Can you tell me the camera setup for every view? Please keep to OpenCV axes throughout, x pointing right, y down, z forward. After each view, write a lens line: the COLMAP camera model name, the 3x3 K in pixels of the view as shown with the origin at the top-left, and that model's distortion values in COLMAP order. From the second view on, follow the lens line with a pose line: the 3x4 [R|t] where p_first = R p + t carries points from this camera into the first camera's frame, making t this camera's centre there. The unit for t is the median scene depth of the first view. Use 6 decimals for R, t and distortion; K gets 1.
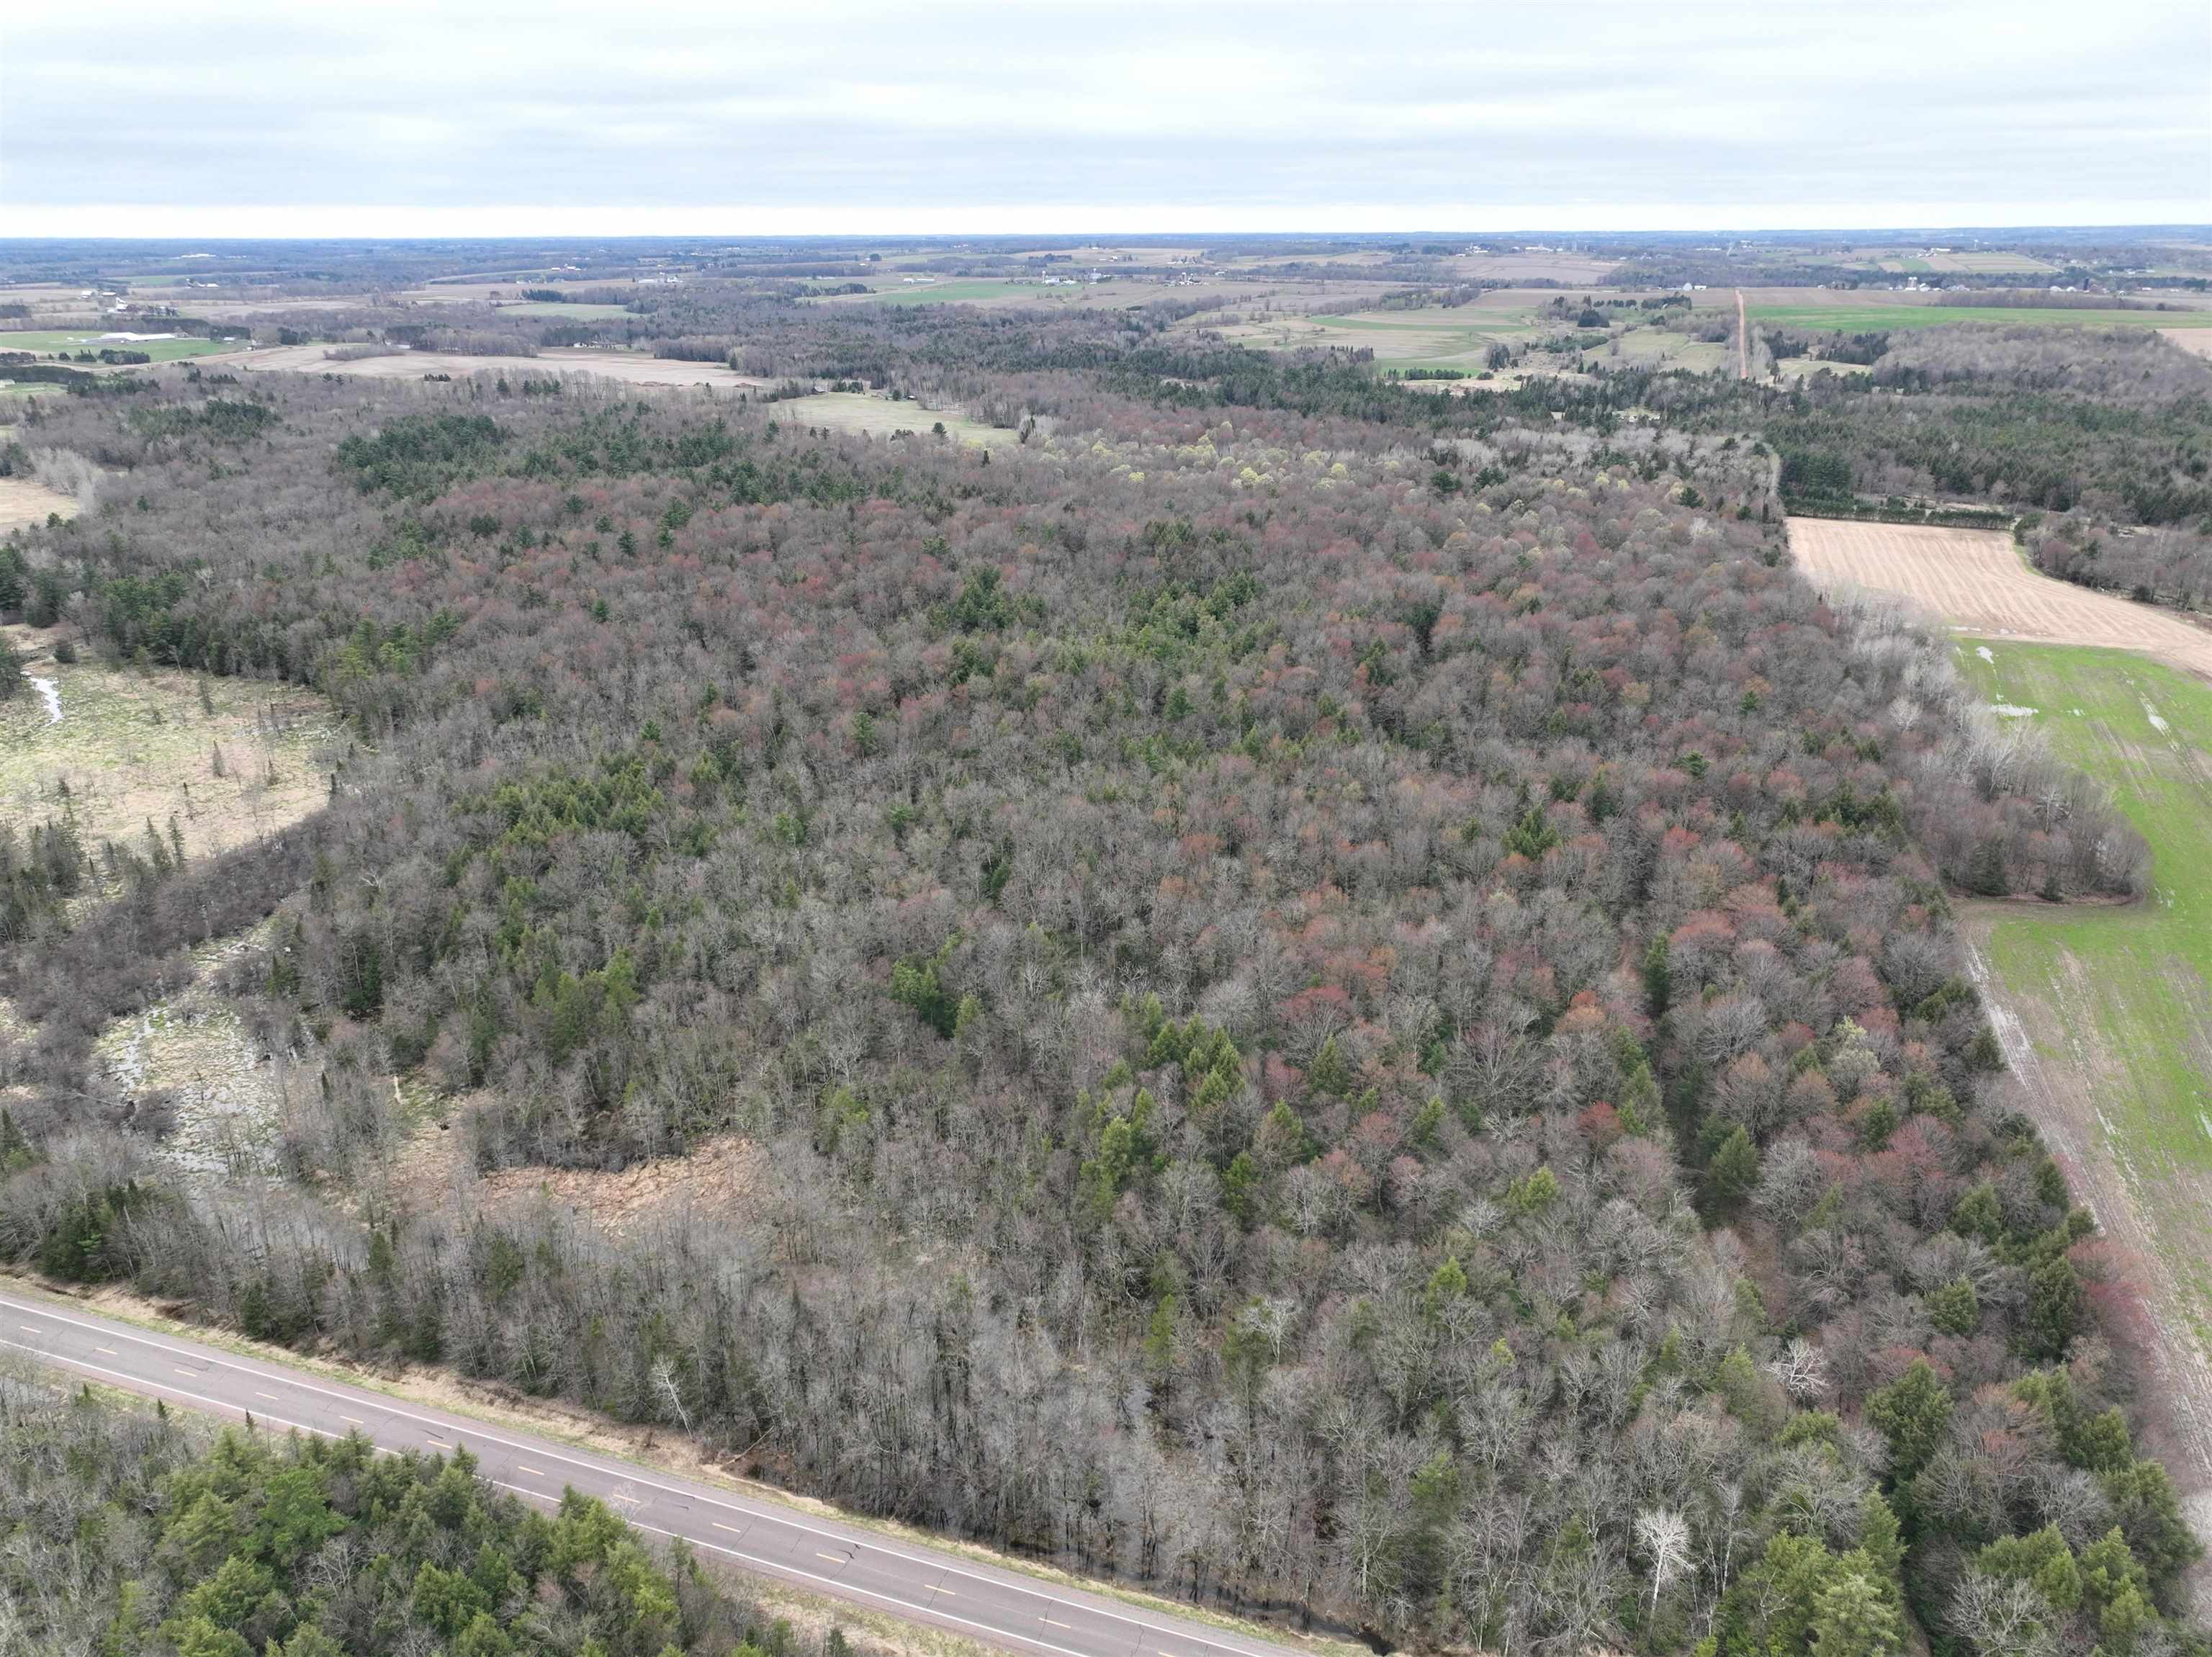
lens RADIAL K [[1564.8, 0, 1116.7], [0, 1564.8, 832.9], [0, 0, 1]] dist [-0.005060, 0.025753]
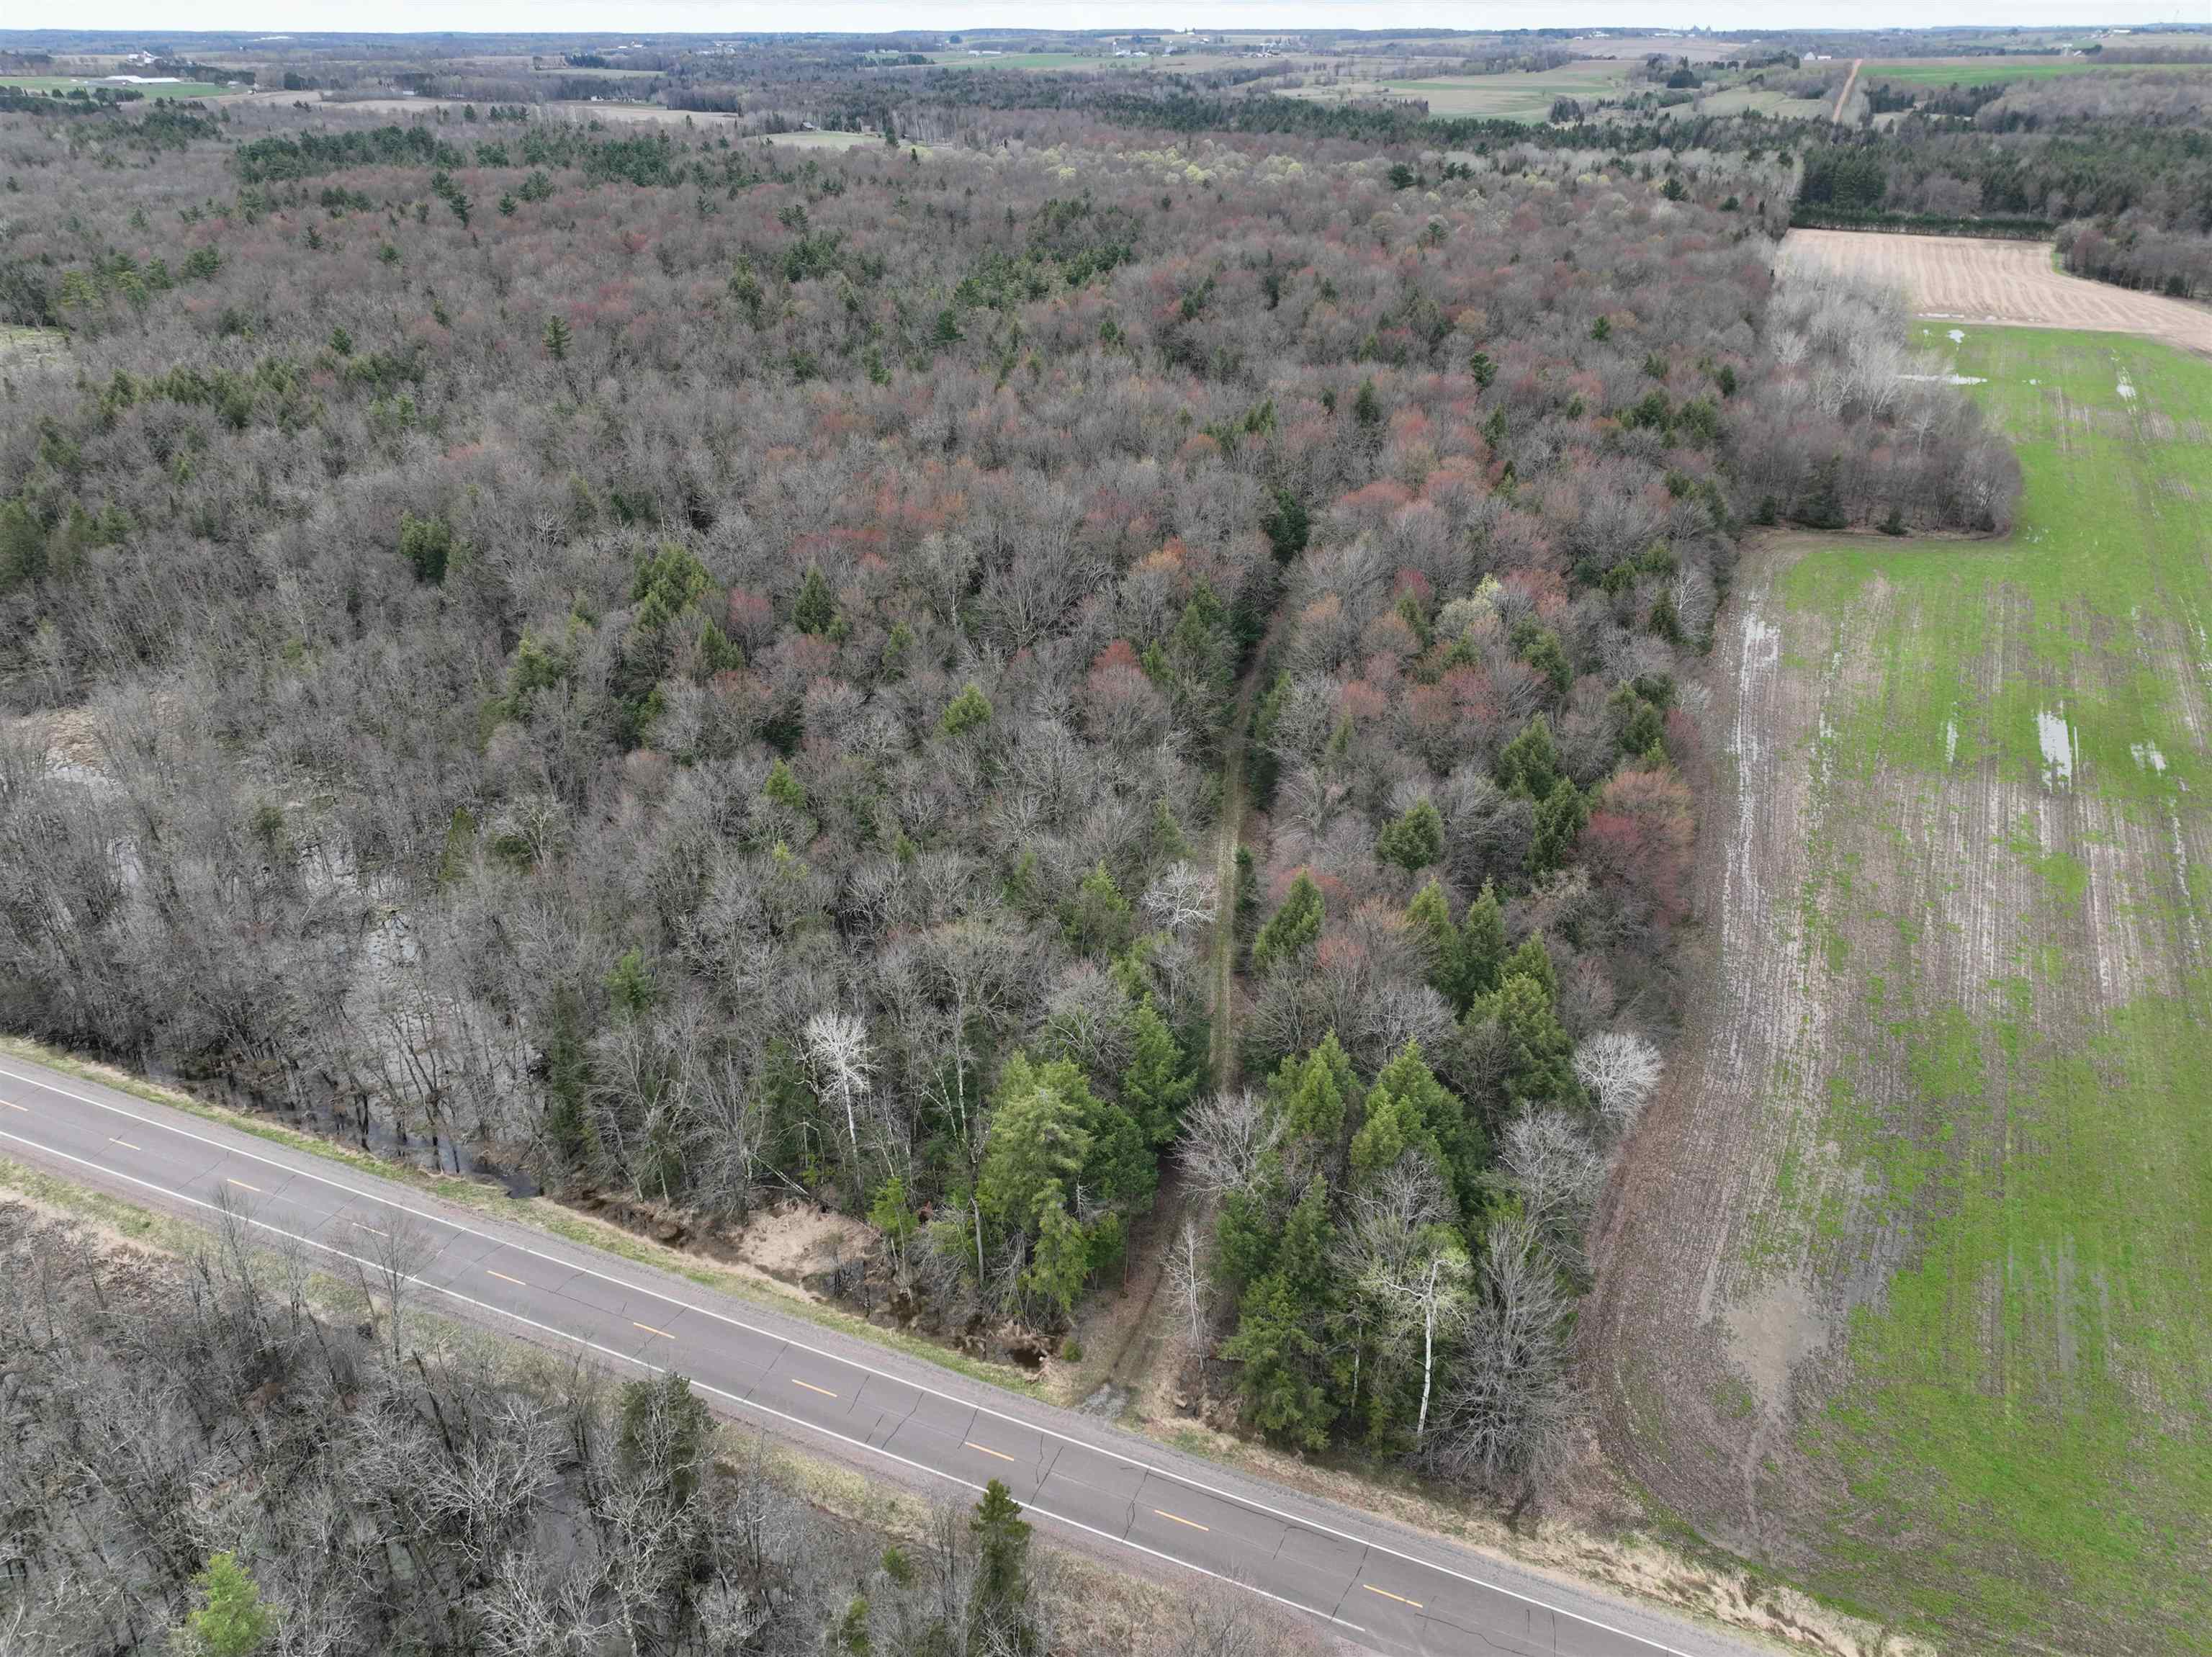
lens RADIAL K [[1564.8, 0, 1107.3], [0, 1564.8, 826.6], [0, 0, 1]] dist [-0.005060, 0.025753]
pose [[0.997403, 0.034431, -0.063255, 0.148901], [-0.027728, 0.994196, 0.103949, 0.076350], [0.066467, -0.101925, 0.992569, 0.082277]]
